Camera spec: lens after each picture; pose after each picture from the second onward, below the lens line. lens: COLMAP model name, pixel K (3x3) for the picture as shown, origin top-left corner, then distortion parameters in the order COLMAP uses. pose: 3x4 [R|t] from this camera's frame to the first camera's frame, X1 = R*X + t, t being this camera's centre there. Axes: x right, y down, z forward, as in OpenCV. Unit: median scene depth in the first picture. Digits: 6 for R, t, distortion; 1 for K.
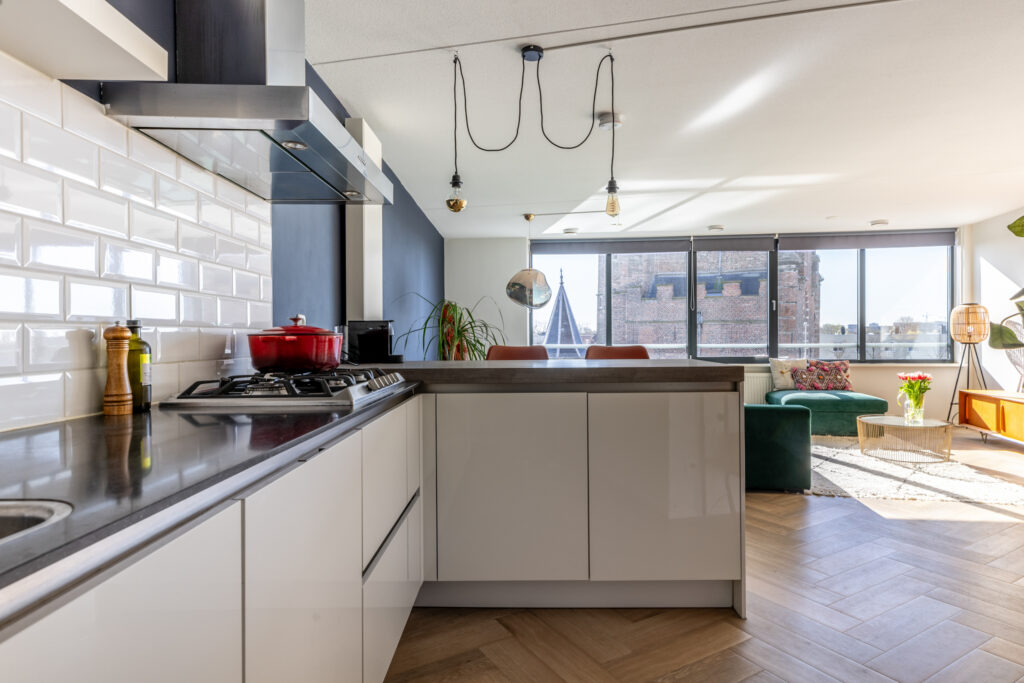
lens RADIAL K [[564.1, 0, 509.4], [0, 564.1, 339.0], [0, 0, 1]] dist [0.001192, -0.000262]
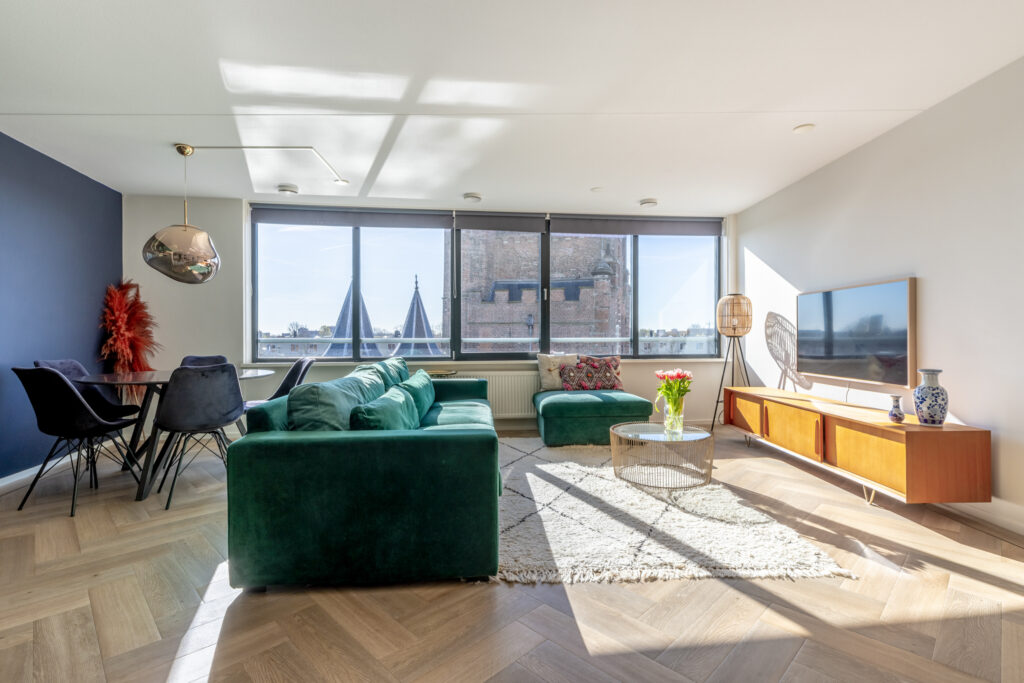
lens RADIAL K [[469.0, 0, 514.0], [0, 469.0, 341.2], [0, 0, 1]] dist [0.001743, -0.000877]
pose [[0.970912, 0.000869, 0.239435, 0.271797], [-0.001052, 0.999999, 0.000635, 0.014993], [-0.239434, -0.000869, 0.970912, 0.329029]]
